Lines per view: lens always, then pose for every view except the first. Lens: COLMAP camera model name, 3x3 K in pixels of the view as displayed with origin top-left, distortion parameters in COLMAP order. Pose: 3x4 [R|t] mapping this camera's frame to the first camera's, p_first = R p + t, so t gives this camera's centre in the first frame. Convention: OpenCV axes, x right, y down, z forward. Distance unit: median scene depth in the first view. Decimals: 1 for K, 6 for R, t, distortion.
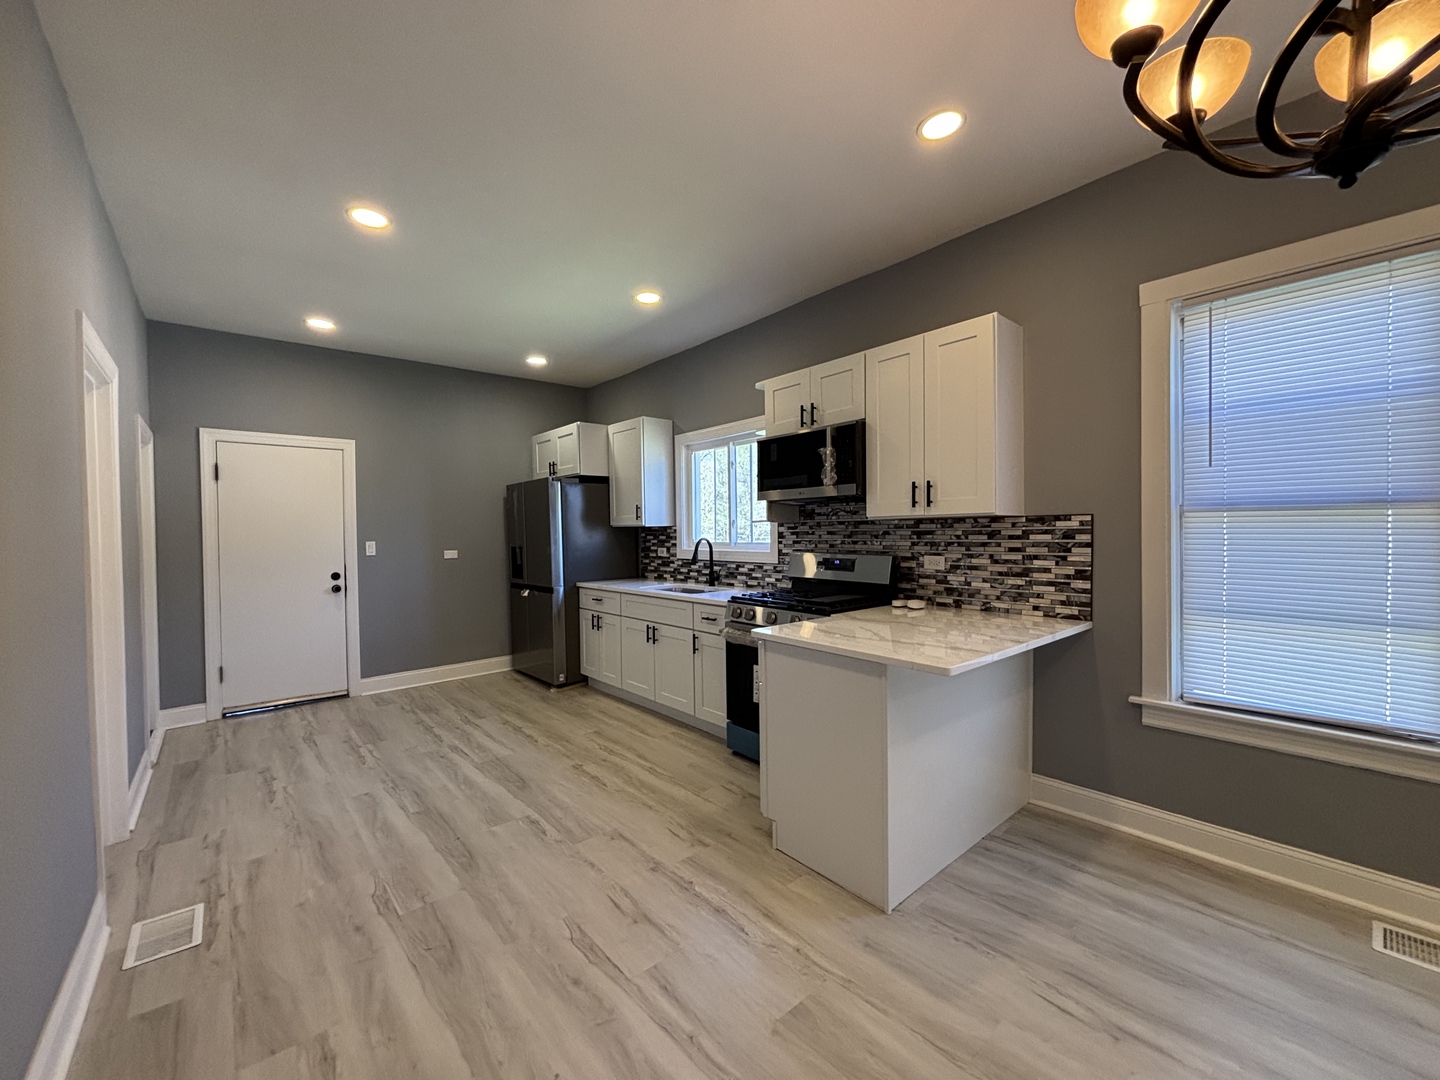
lens RADIAL K [[585.3, 0, 719.9], [0, 585.3, 531.3], [0, 0, 1]] dist [-0.003049, 0.001236]
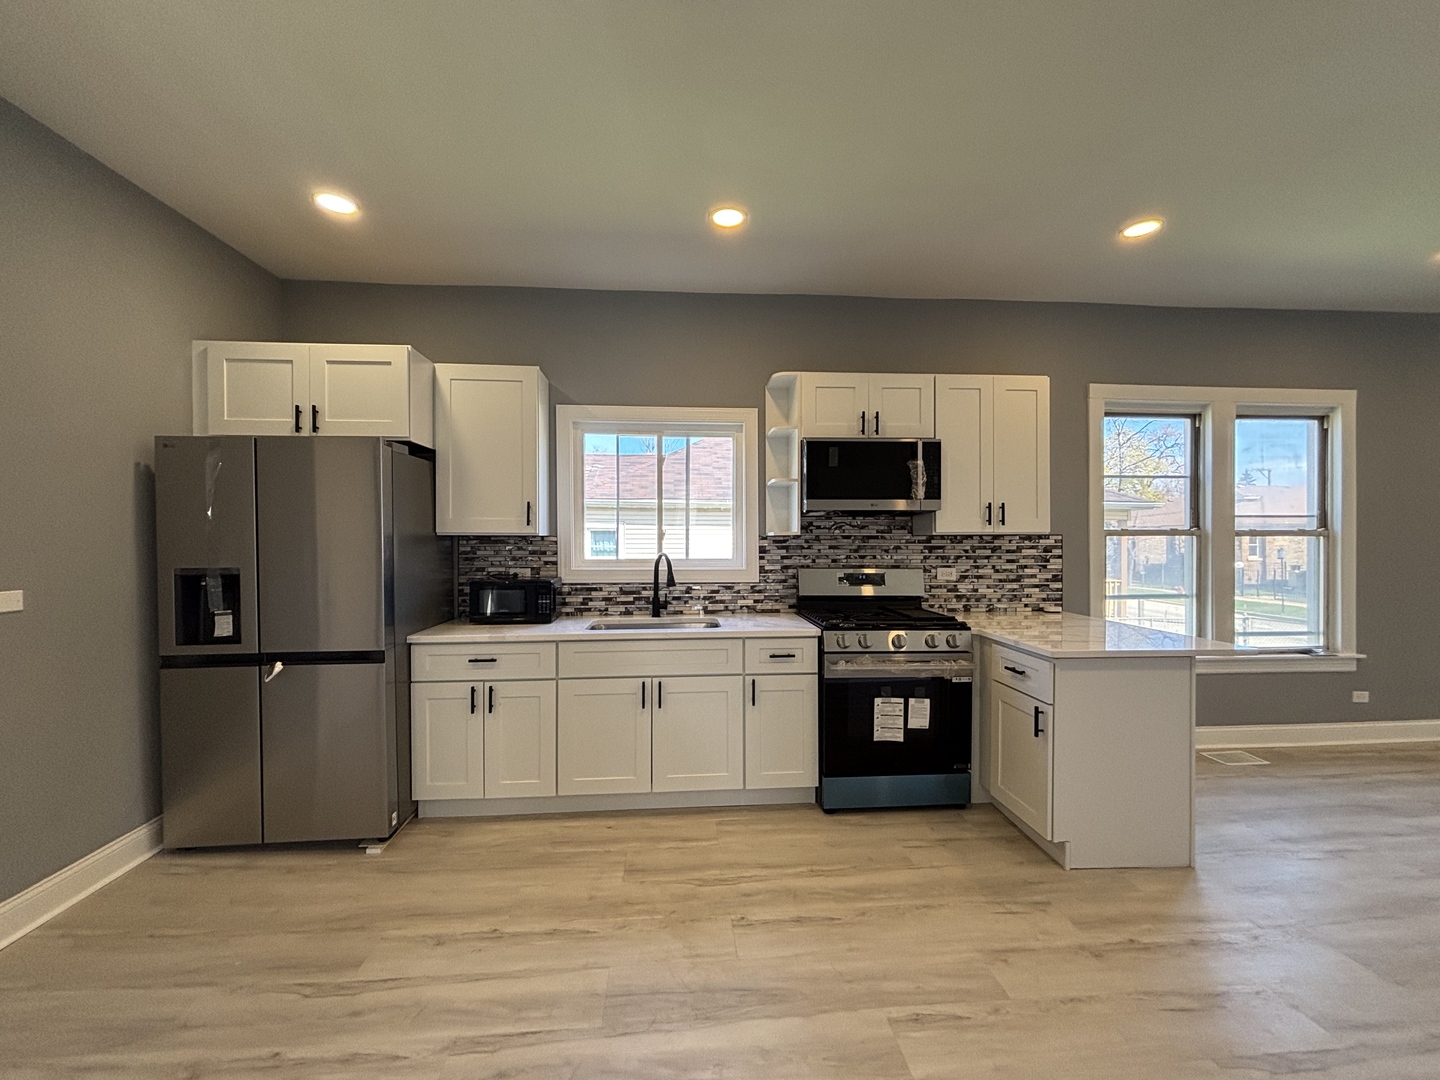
lens RADIAL K [[585.3, 0, 713.5], [0, 585.3, 532.0], [0, 0, 1]] dist [-0.003049, 0.001236]
pose [[0.588740, 0.025071, 0.807933, -0.745758], [-0.006252, 0.999630, -0.026463, 0.004679], [-0.808298, 0.010529, 0.588679, 0.633704]]
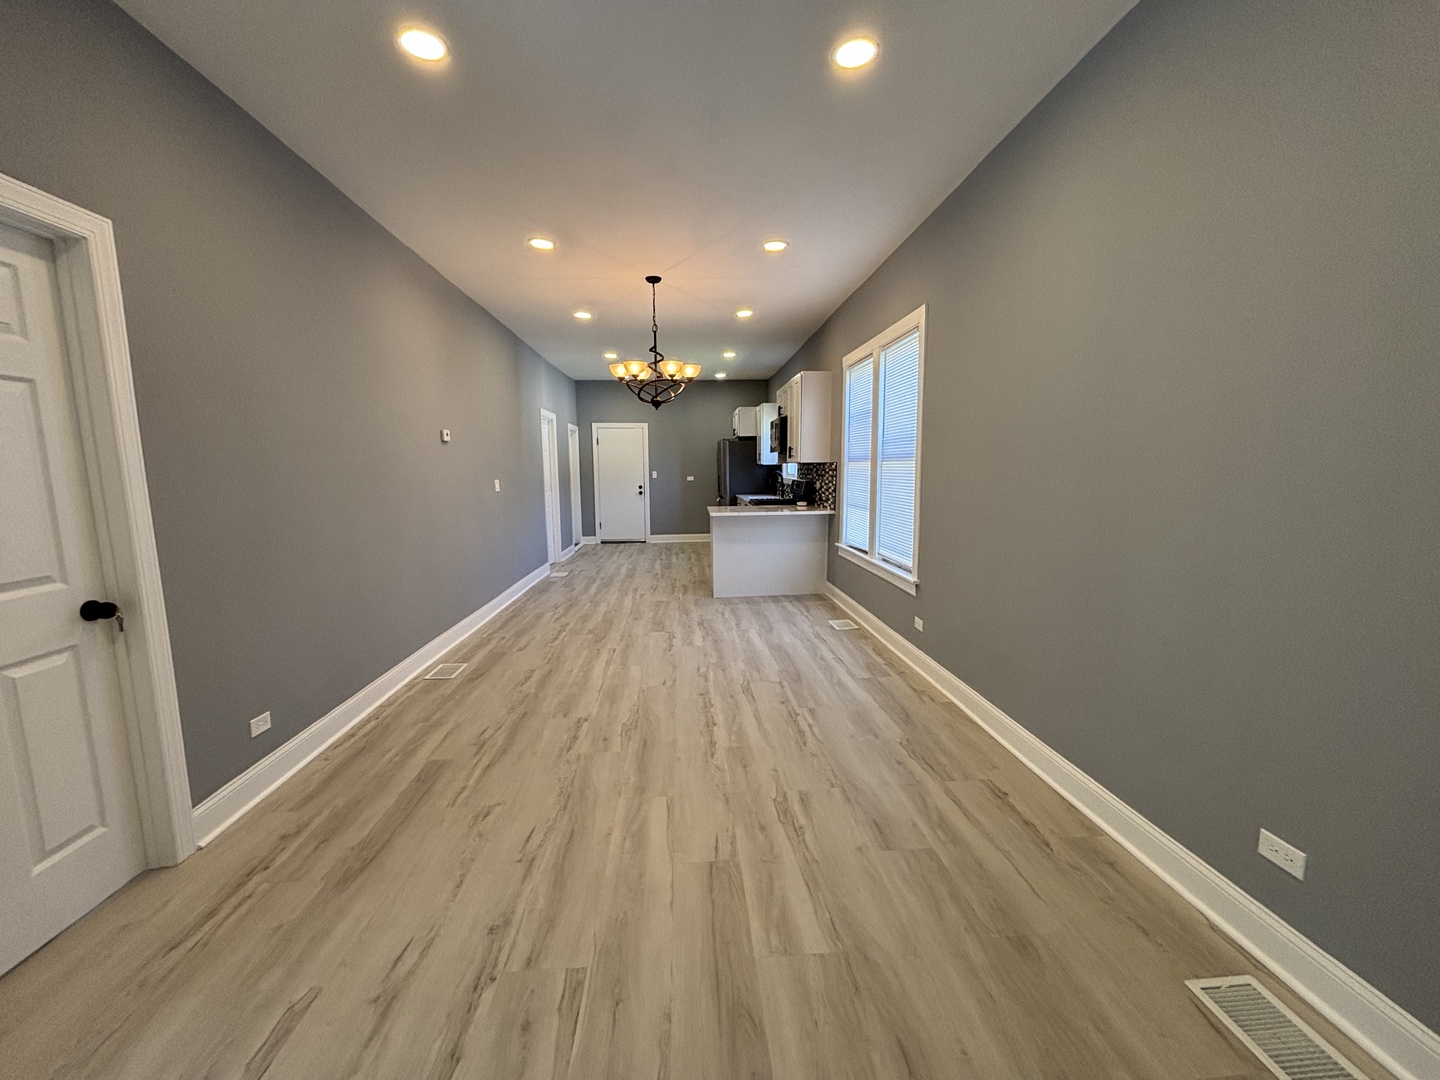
lens RADIAL K [[585.3, 0, 719.7], [0, 585.3, 543.8], [0, 0, 1]] dist [-0.003049, 0.001236]
pose [[0.798109, 0.085298, -0.596444, 1.206331], [-0.005553, 0.990928, 0.134282, -0.011827], [0.602487, -0.103860, 0.791342, -0.767358]]
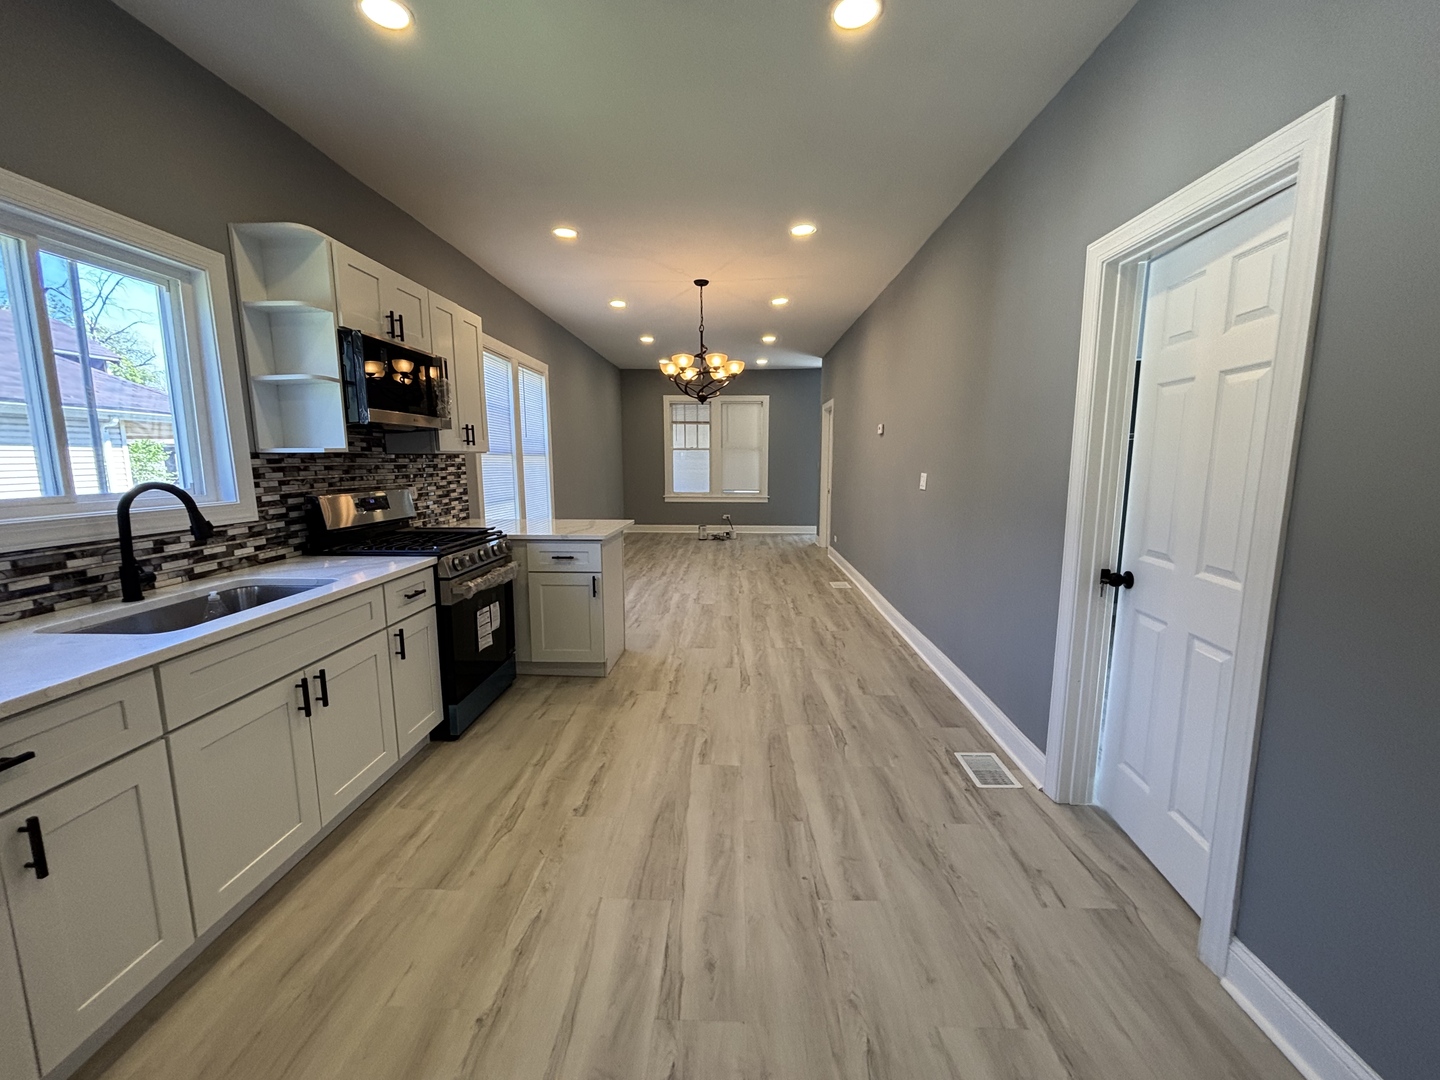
lens RADIAL K [[585.3, 0, 724.5], [0, 585.3, 536.5], [0, 0, 1]] dist [-0.003049, 0.001236]
pose [[-0.743644, -0.071094, 0.664786, -0.767592], [0.017983, 0.991844, 0.126186, 0.004682], [-0.668334, 0.105792, -0.736300, 1.308314]]
